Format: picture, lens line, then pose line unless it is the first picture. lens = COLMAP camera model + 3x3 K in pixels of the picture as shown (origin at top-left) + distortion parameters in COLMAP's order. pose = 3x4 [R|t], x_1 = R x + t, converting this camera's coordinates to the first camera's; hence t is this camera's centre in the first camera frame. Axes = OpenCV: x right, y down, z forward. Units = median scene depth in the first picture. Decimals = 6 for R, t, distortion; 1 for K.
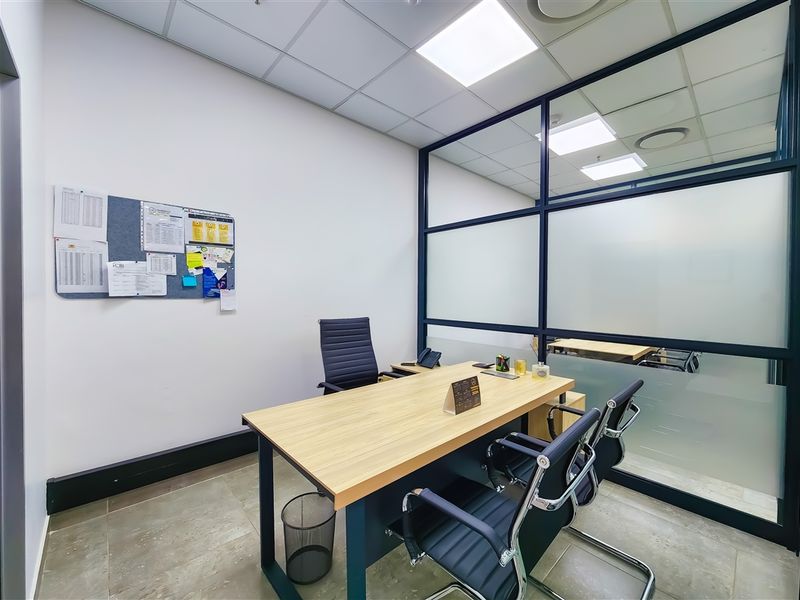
lens RADIAL K [[324.8, 0, 399.4], [0, 324.8, 297.3], [0, 0, 1]] dist [0.001381, 0.000363]
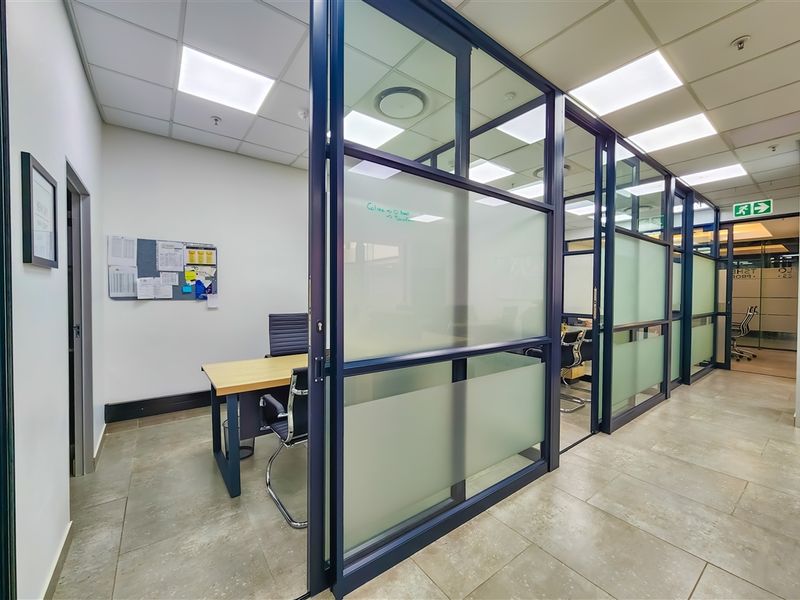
lens RADIAL K [[324.8, 0, 399.4], [0, 324.8, 297.3], [0, 0, 1]] dist [0.001381, 0.000363]
pose [[0.994577, -0.001978, -0.103982, 0.557767], [0.002159, 0.999996, 0.001631, -0.009891], [0.103978, -0.001847, 0.994578, -0.473047]]
